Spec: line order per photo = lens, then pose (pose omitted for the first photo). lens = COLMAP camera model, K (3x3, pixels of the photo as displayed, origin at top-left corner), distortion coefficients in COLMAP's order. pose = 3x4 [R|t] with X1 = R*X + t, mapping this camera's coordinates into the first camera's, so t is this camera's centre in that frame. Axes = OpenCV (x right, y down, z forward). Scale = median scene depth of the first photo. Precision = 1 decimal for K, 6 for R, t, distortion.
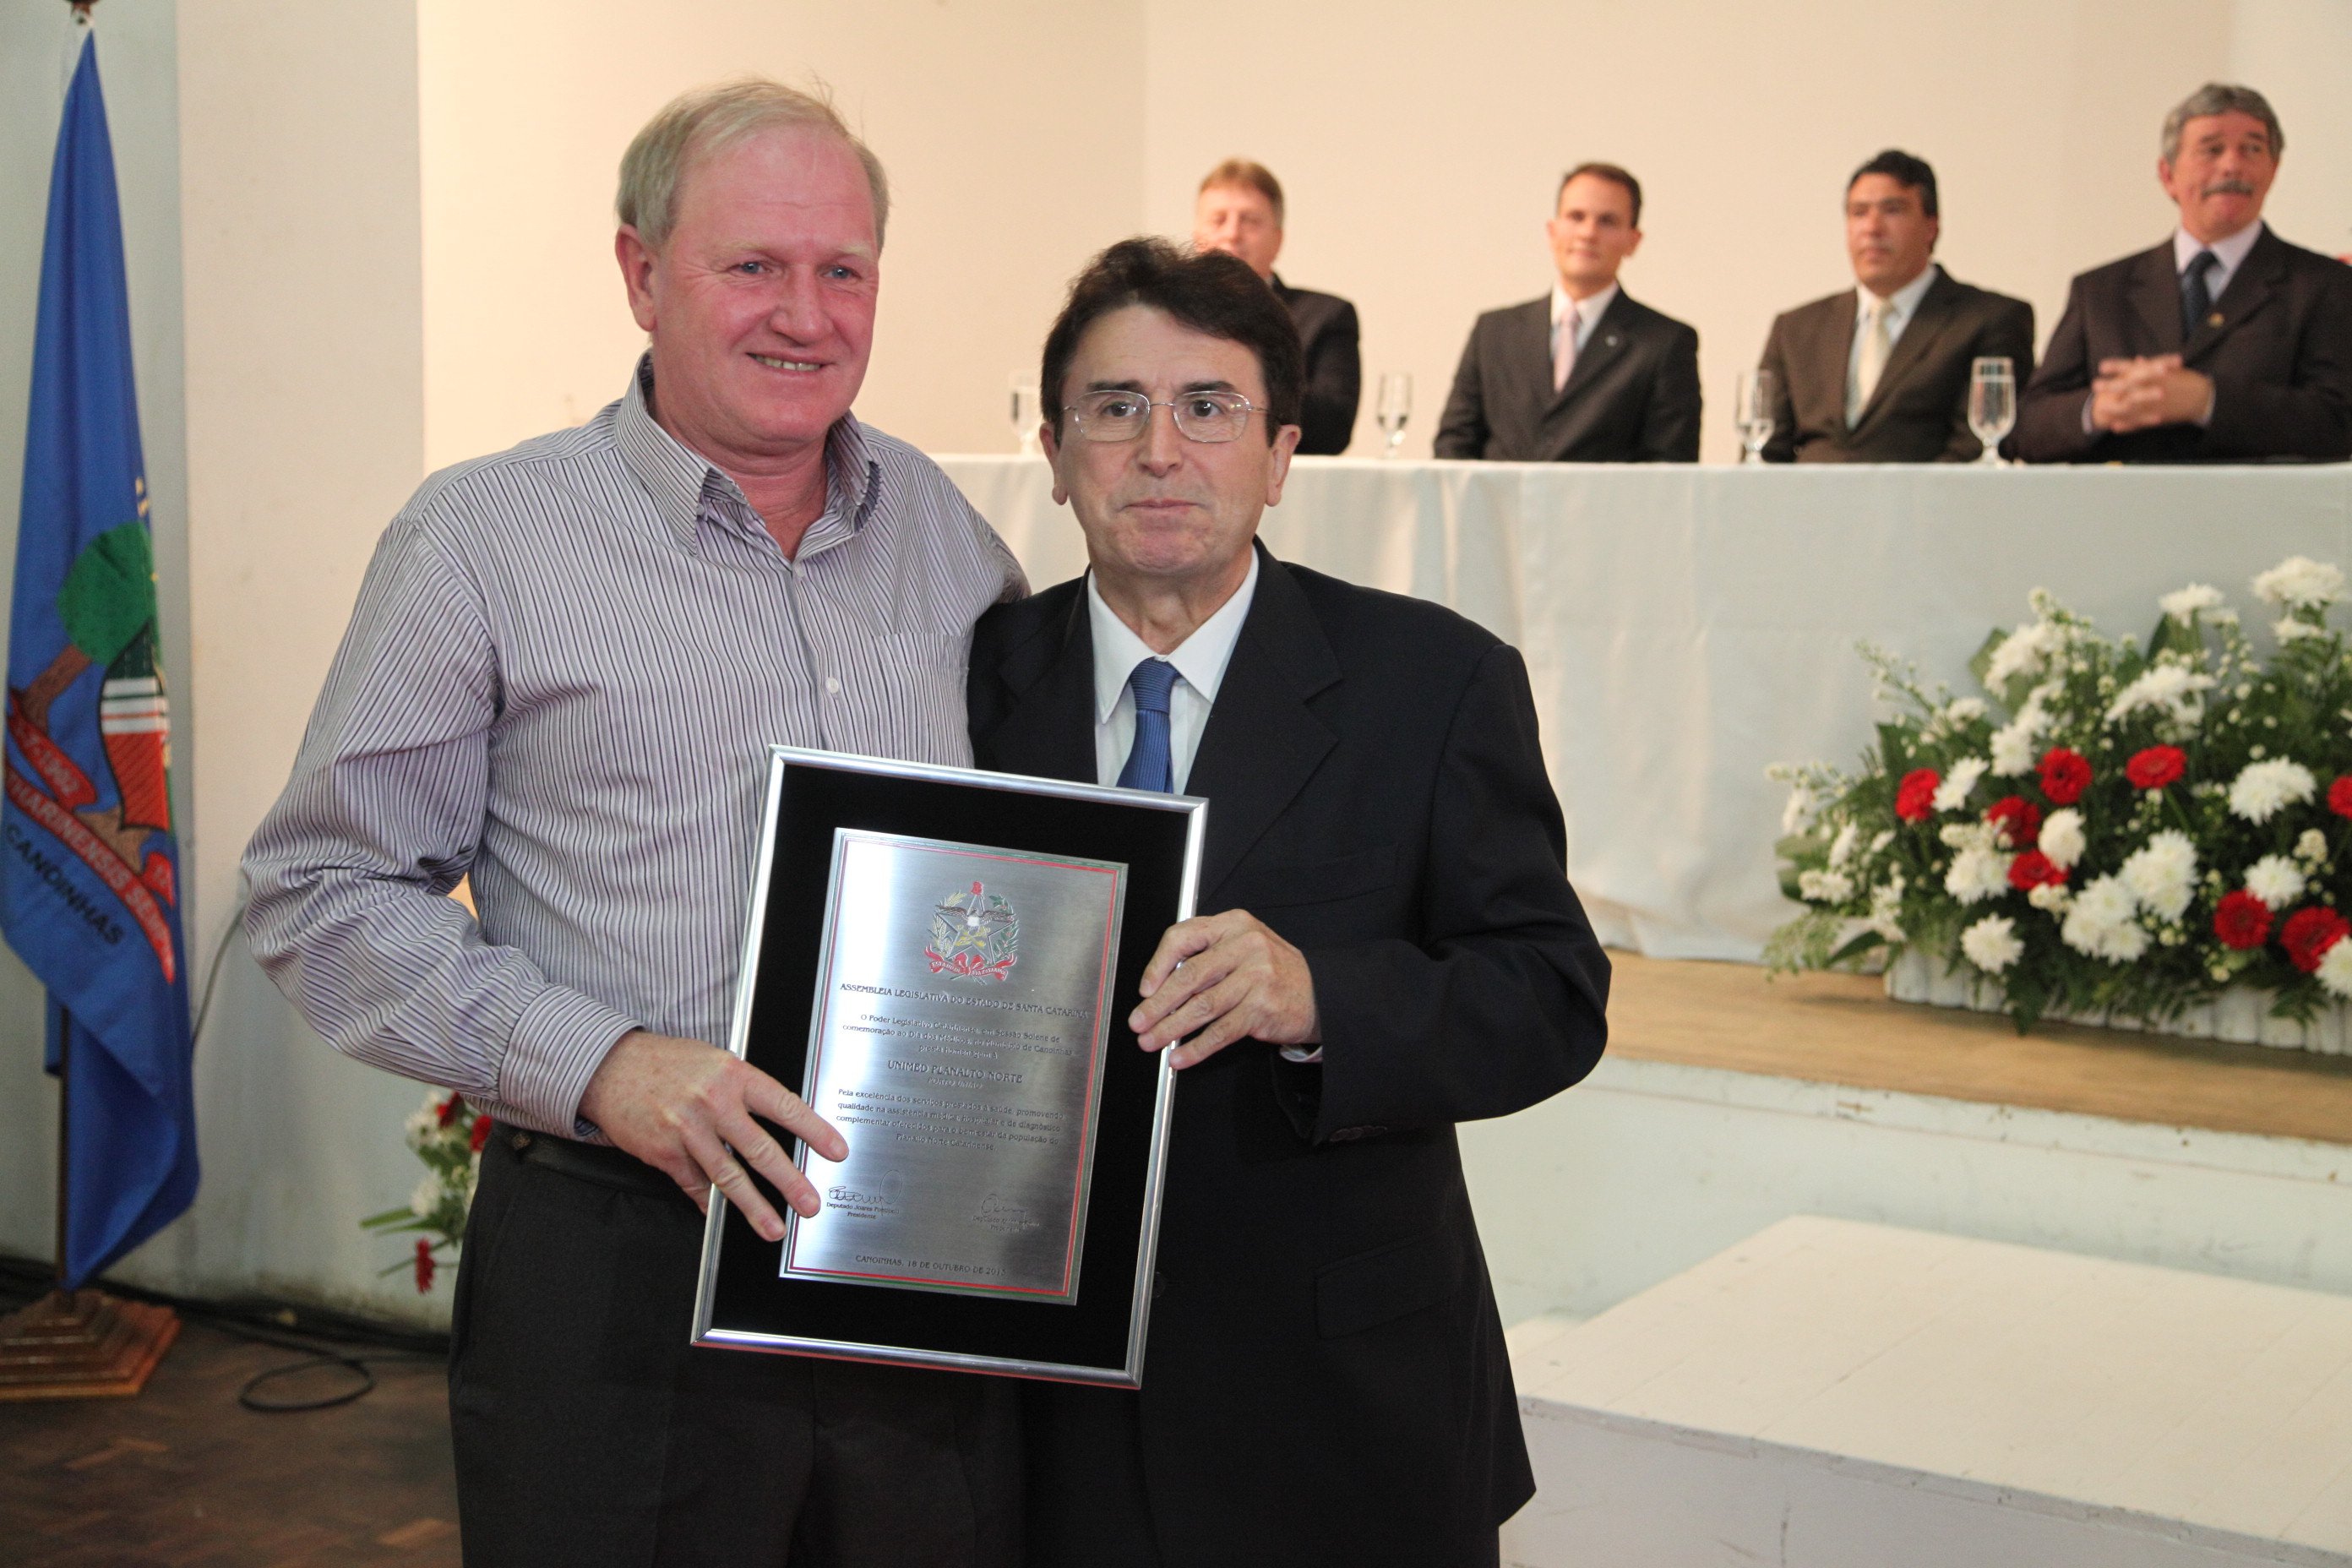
lens RADIAL K [[3605.7, 0, 1210.8], [0, 3605.7, 794.0], [0, 0, 1]] dist [0.251759, 0.055676]
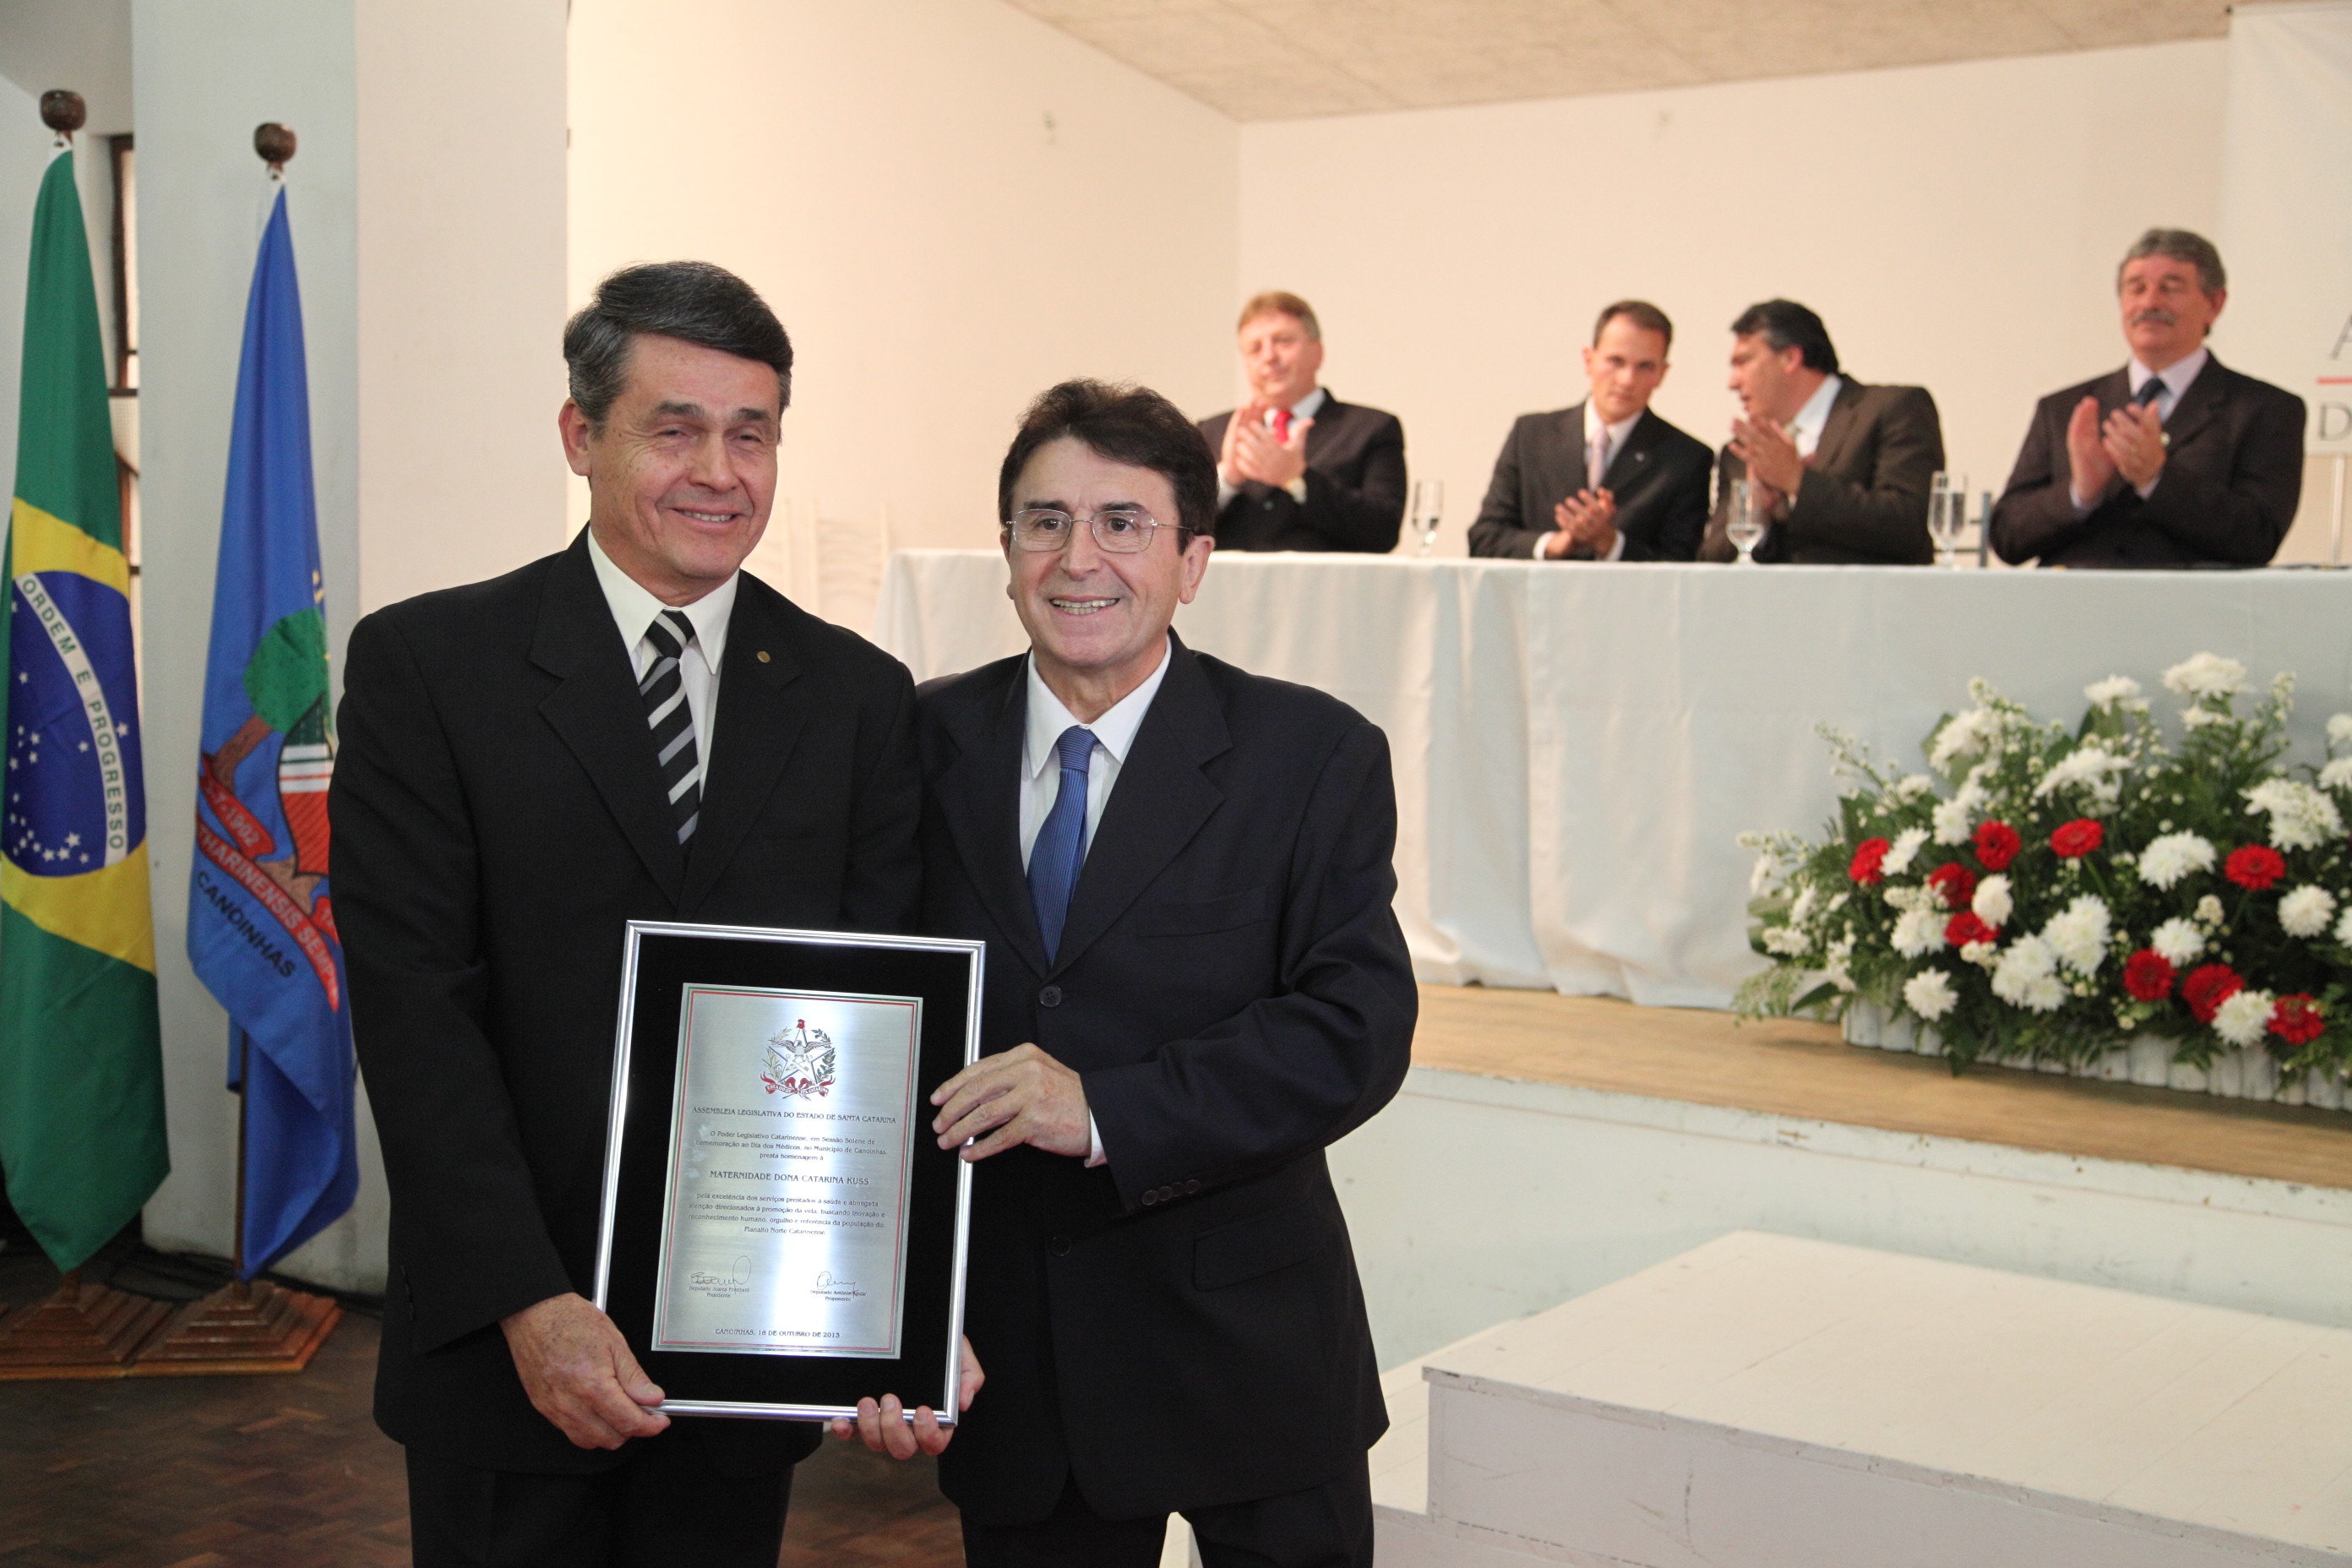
lens RADIAL K [[3339.7, 0, 1172.3], [0, 3339.7, 792.0], [0, 0, 1]] dist [0.196979, 0.121122]
pose [[0.999108, 0.009425, -0.041164, 0.021894], [-0.010274, 0.999738, -0.020476, 0.002419], [0.040960, 0.020880, 0.998943, -0.043836]]
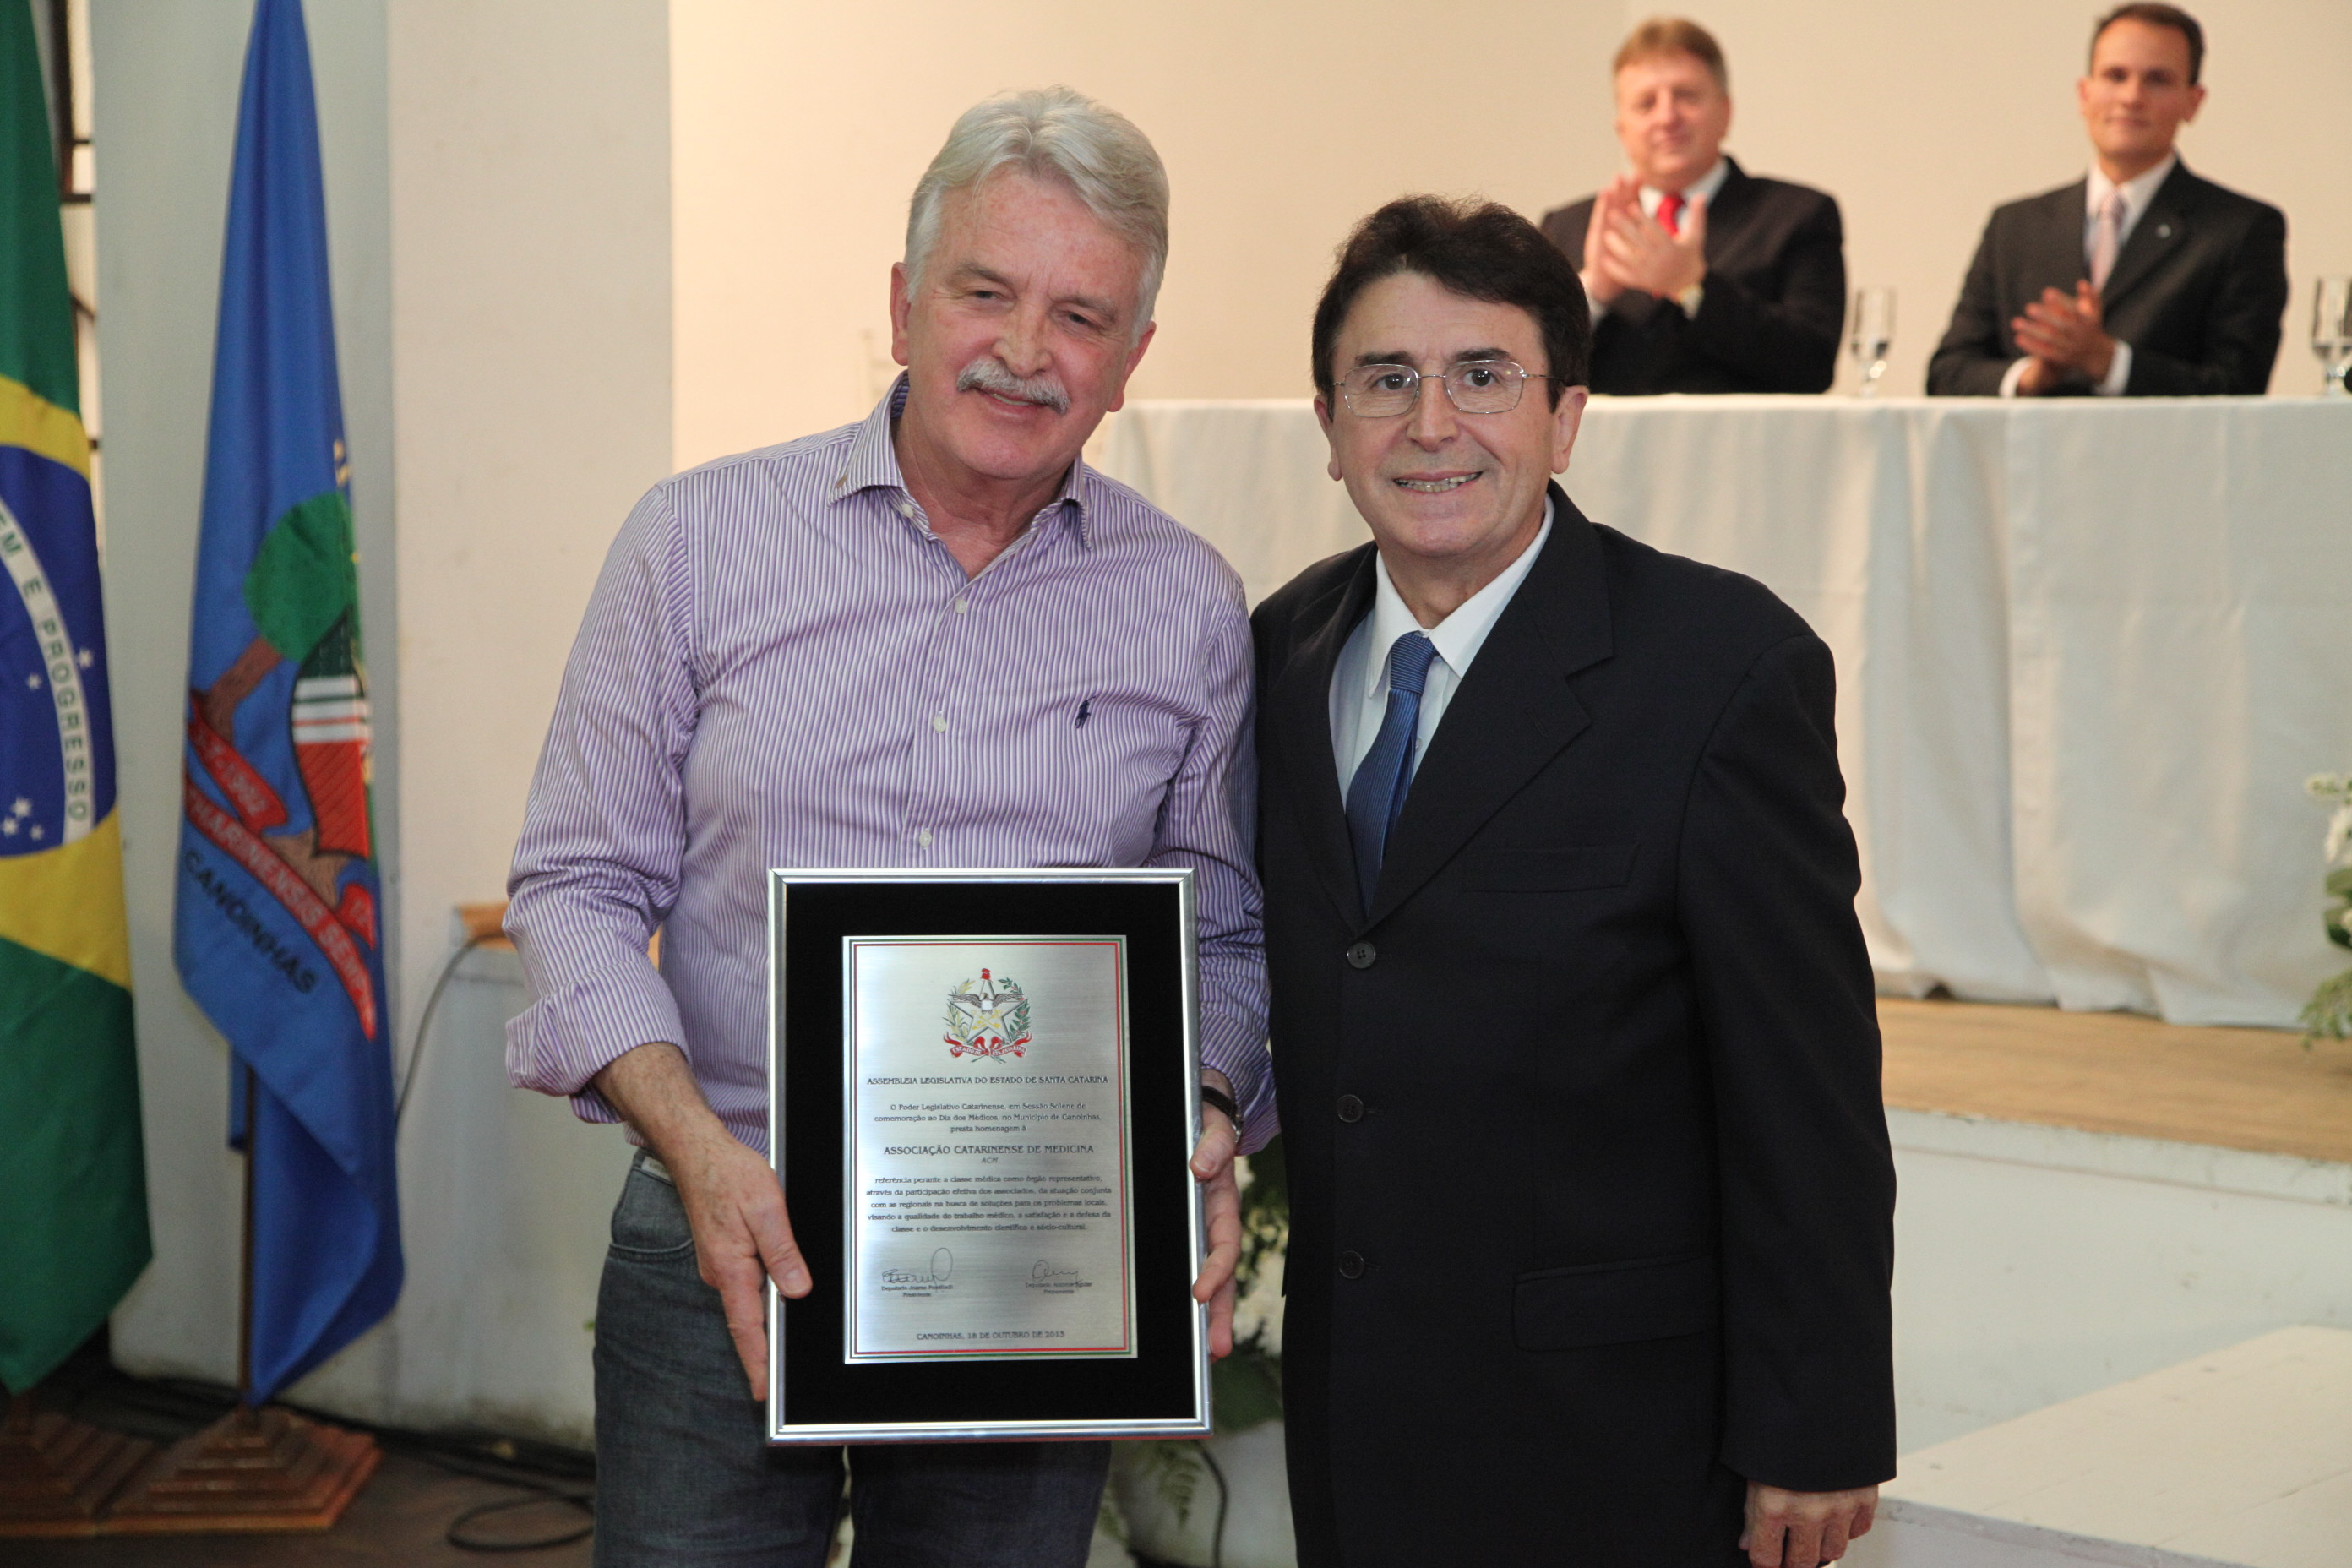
lens RADIAL K [[4875.0, 0, 1176.0], [0, 4875.0, 784.0], [0, 0, 1]] dist [0.630827, -1.888720]
pose [[0.993342, -0.000040, -0.115204, 0.034417], [-0.001432, 0.999918, -0.012699, 0.008081], [0.115196, 0.012779, 0.993261, -0.116808]]
